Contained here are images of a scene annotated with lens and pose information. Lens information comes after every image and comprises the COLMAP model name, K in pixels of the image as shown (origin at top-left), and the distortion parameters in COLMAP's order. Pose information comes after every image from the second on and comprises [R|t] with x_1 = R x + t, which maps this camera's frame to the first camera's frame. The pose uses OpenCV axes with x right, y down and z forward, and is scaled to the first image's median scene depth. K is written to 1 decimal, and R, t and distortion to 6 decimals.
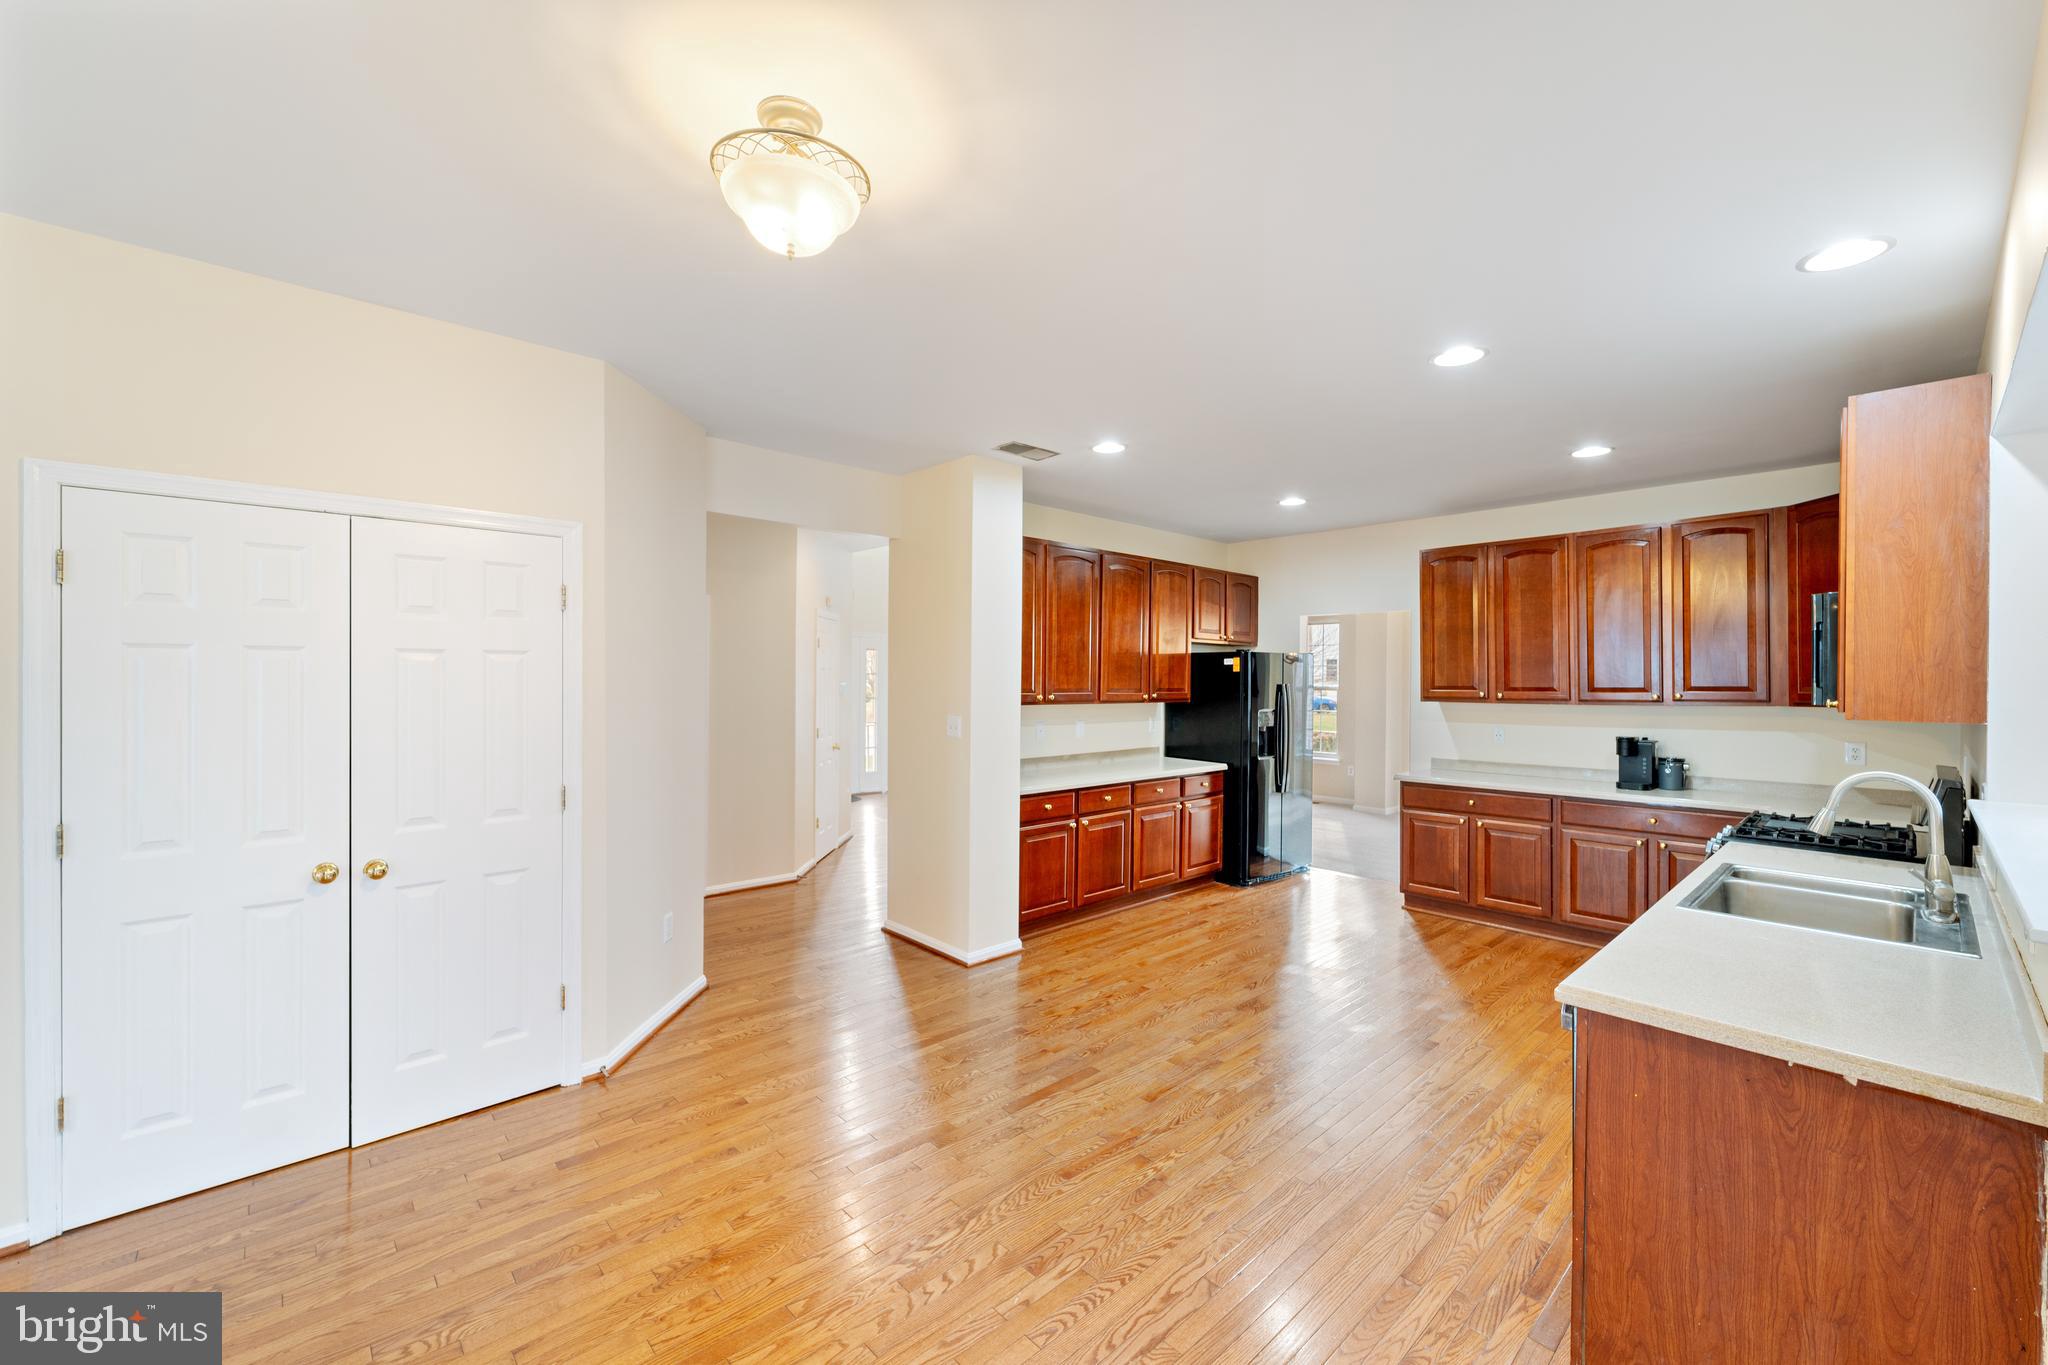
lens RADIAL K [[821.0, 0, 1025.4], [0, 821.0, 677.1], [0, 0, 1]] dist [0.005863, -0.001893]
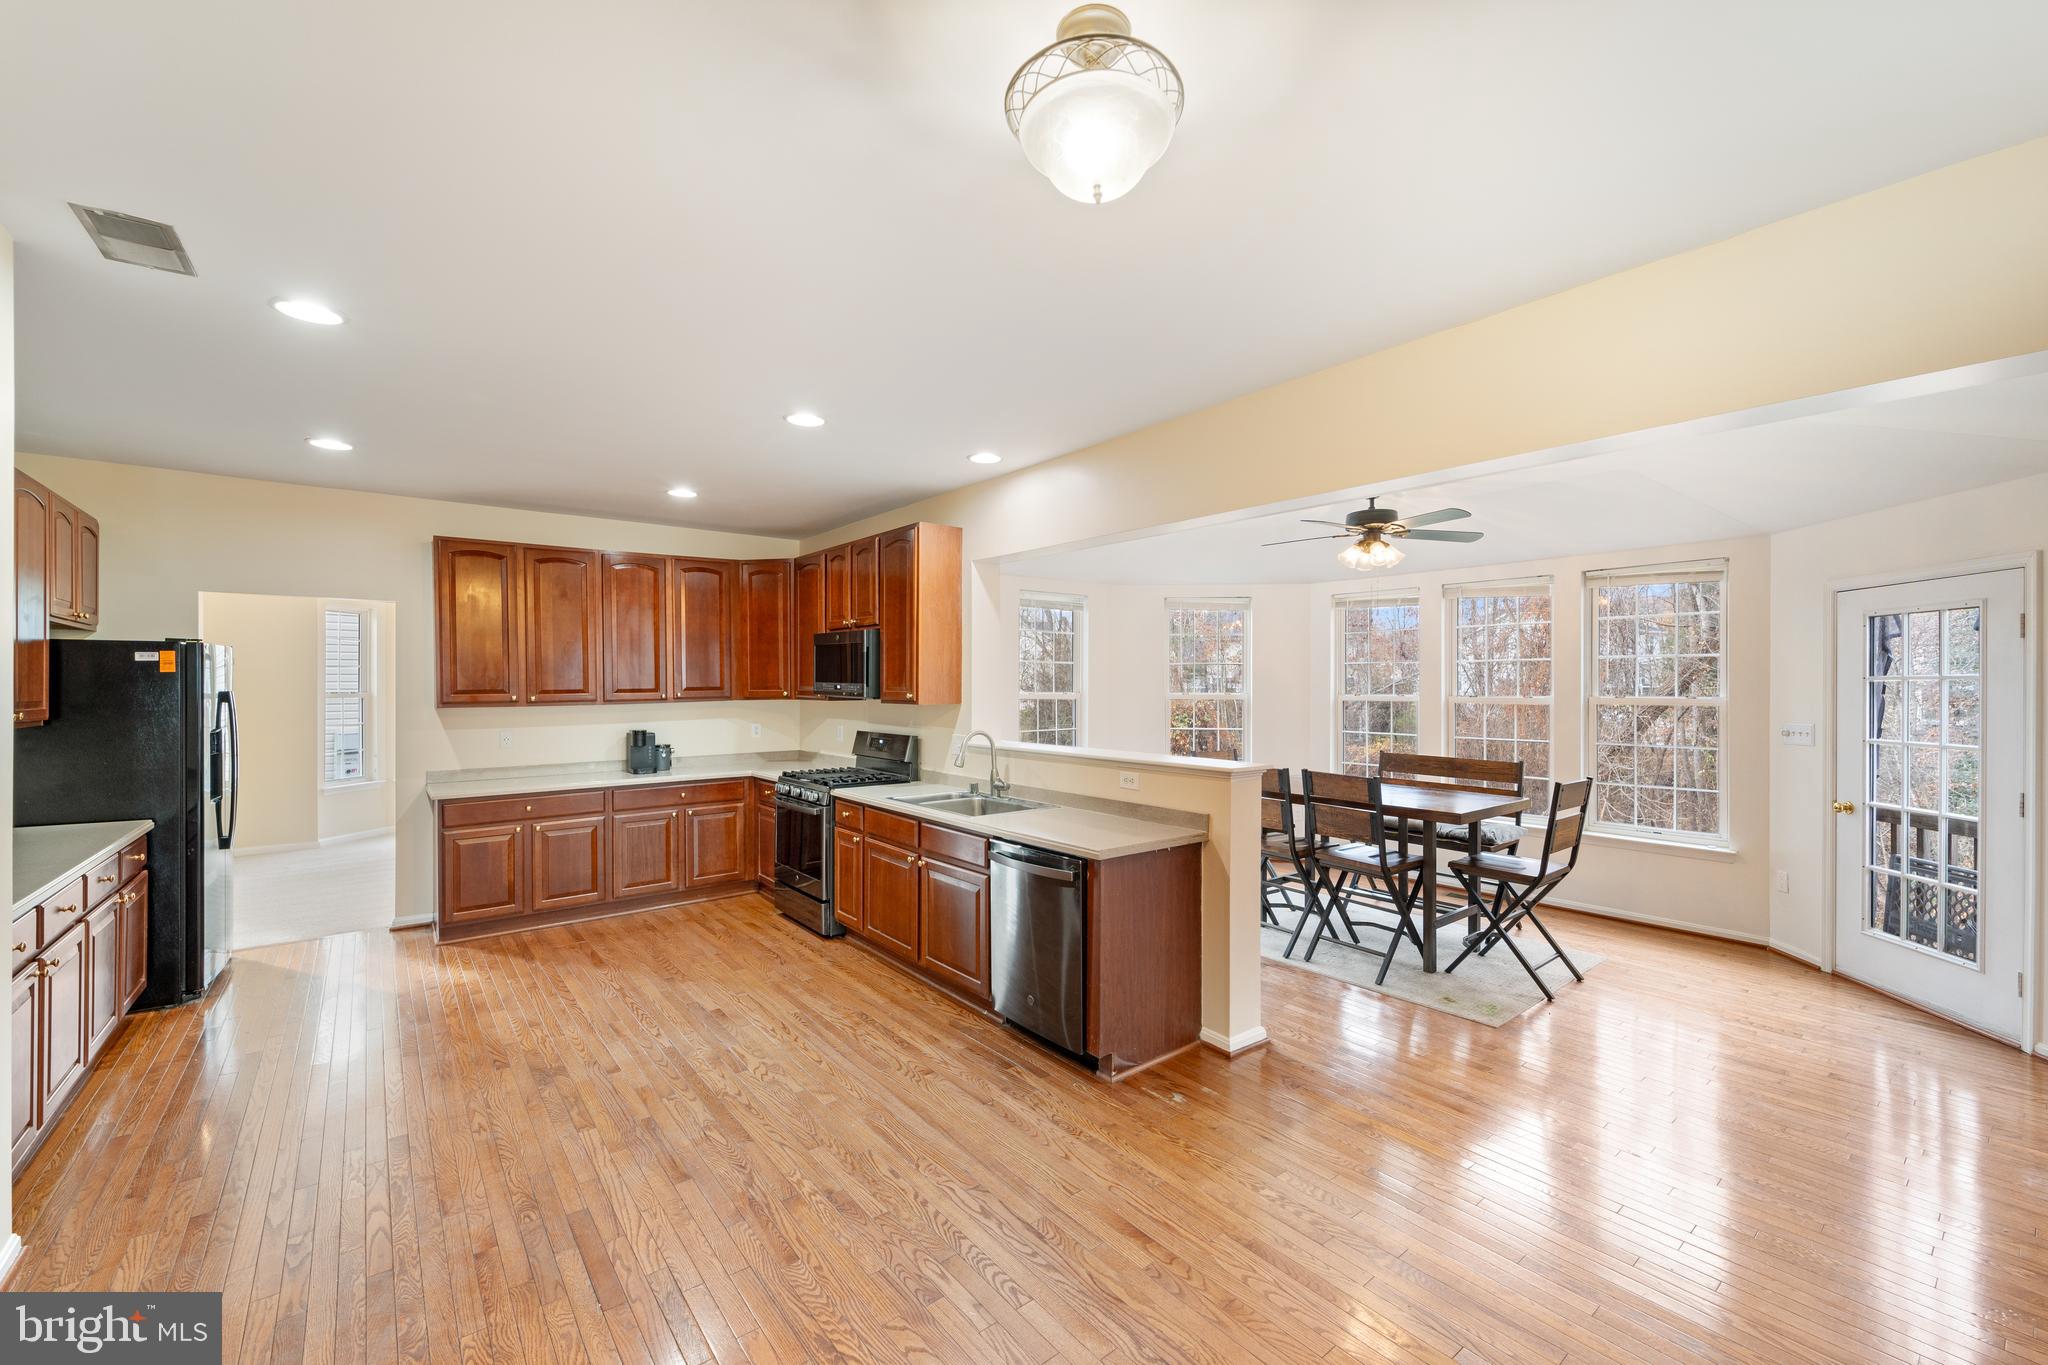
lens RADIAL K [[821.0, 0, 1019.8], [0, 821.0, 683.4], [0, 0, 1]] dist [0.005863, -0.001893]
pose [[0.077935, -0.007552, 0.996930, -0.435862], [-0.000055, 0.999971, 0.007579, -0.004403], [-0.996958, -0.000645, 0.077933, 0.381317]]
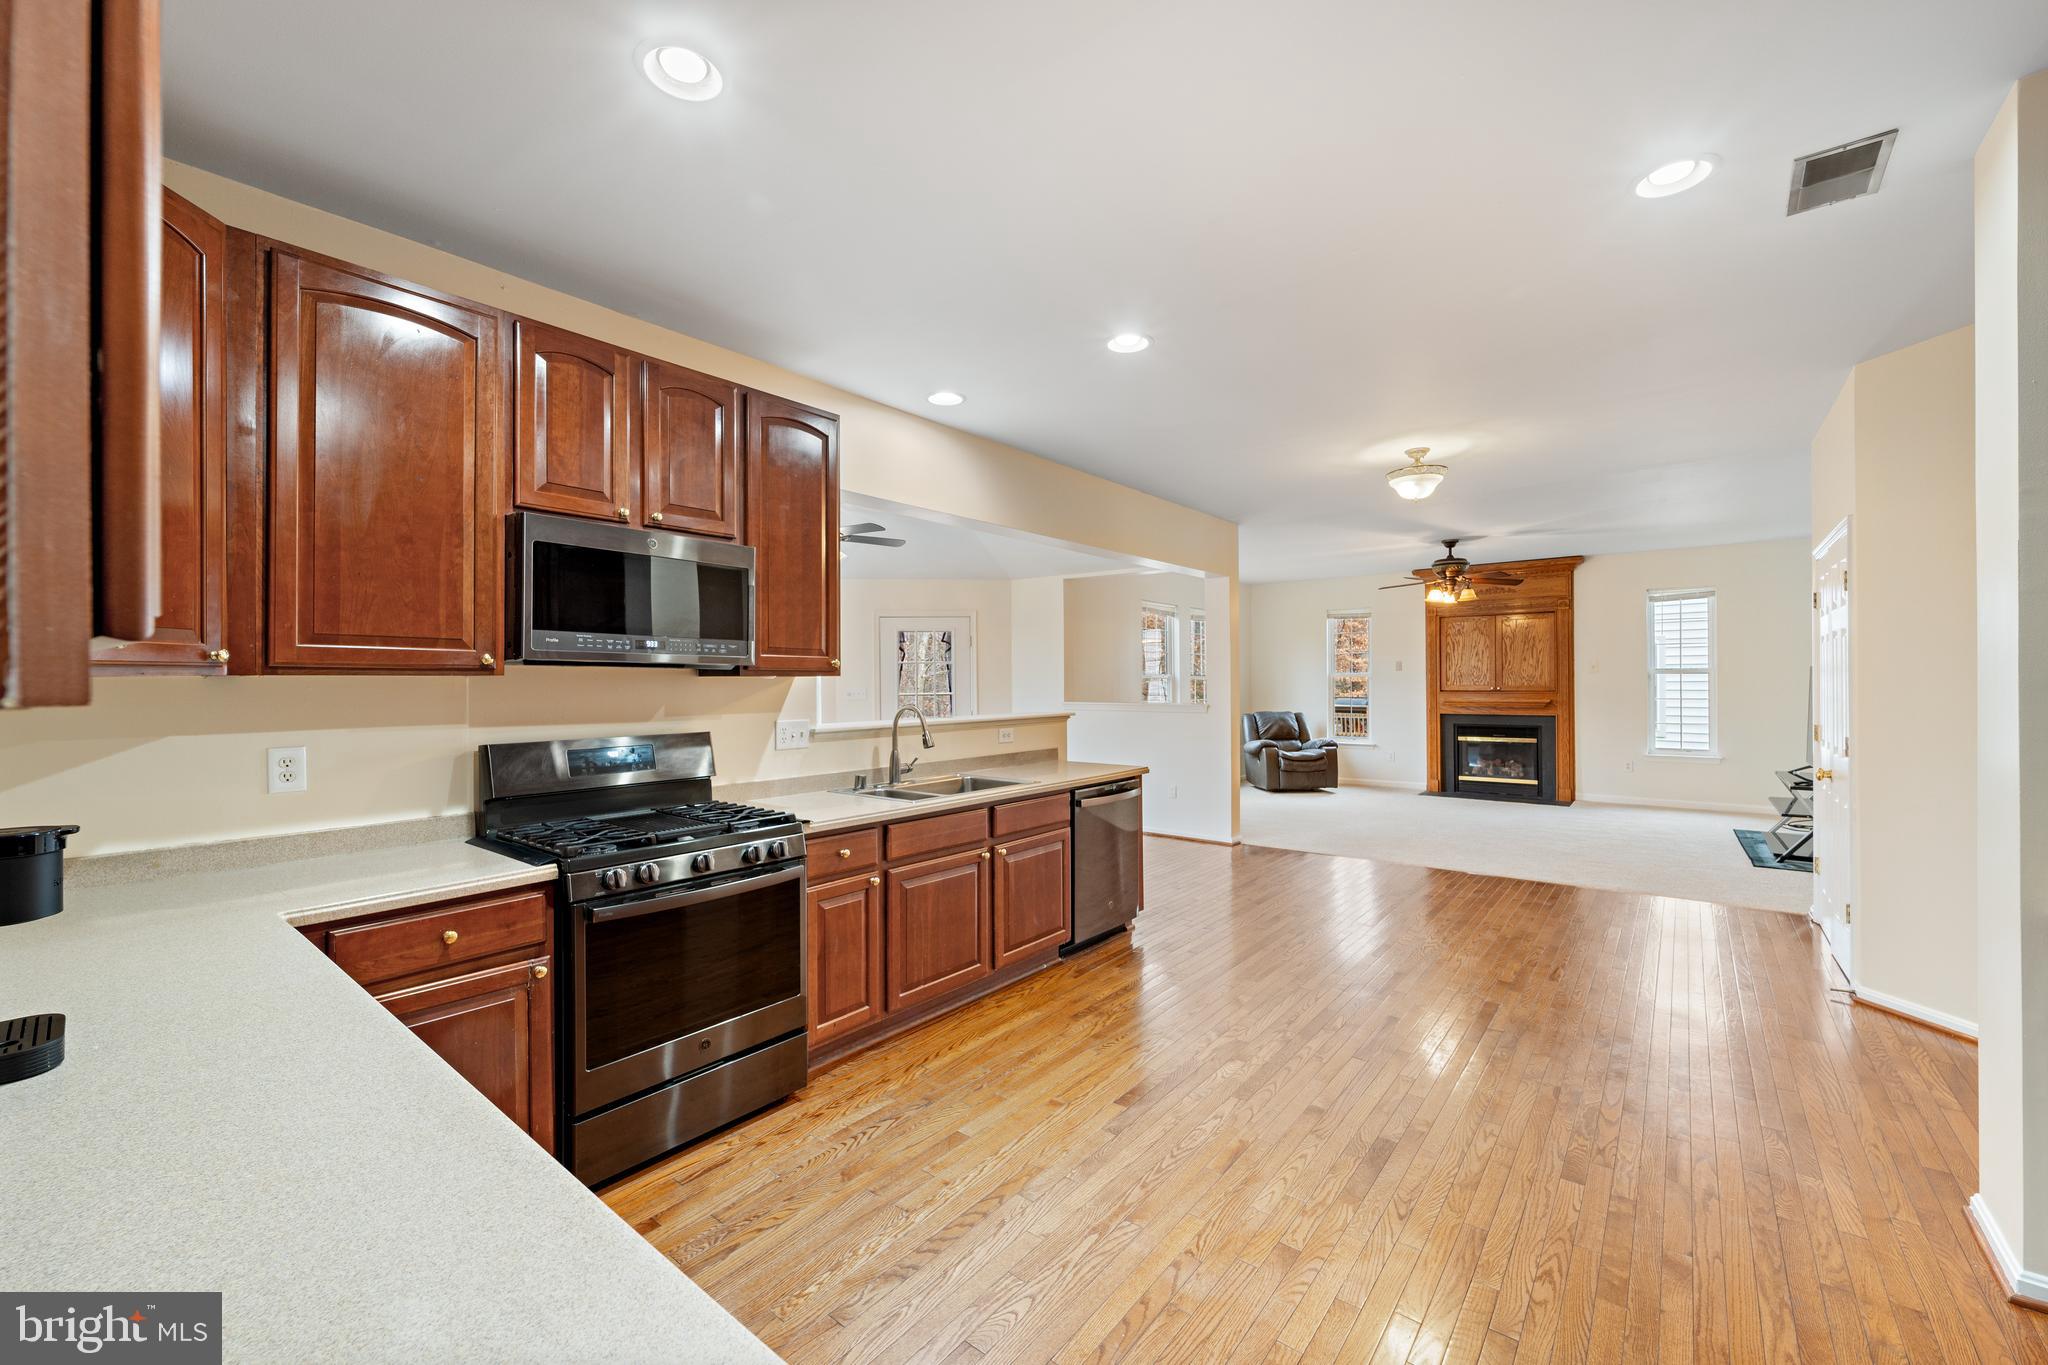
lens RADIAL K [[821.0, 0, 1020.9], [0, 821.0, 679.9], [0, 0, 1]] dist [0.005863, -0.001893]
pose [[-0.989957, -0.002100, -0.141355, 0.530601], [-0.002138, 0.999998, 0.000112, 0.033384], [0.141354, 0.000413, -0.989959, 1.328969]]
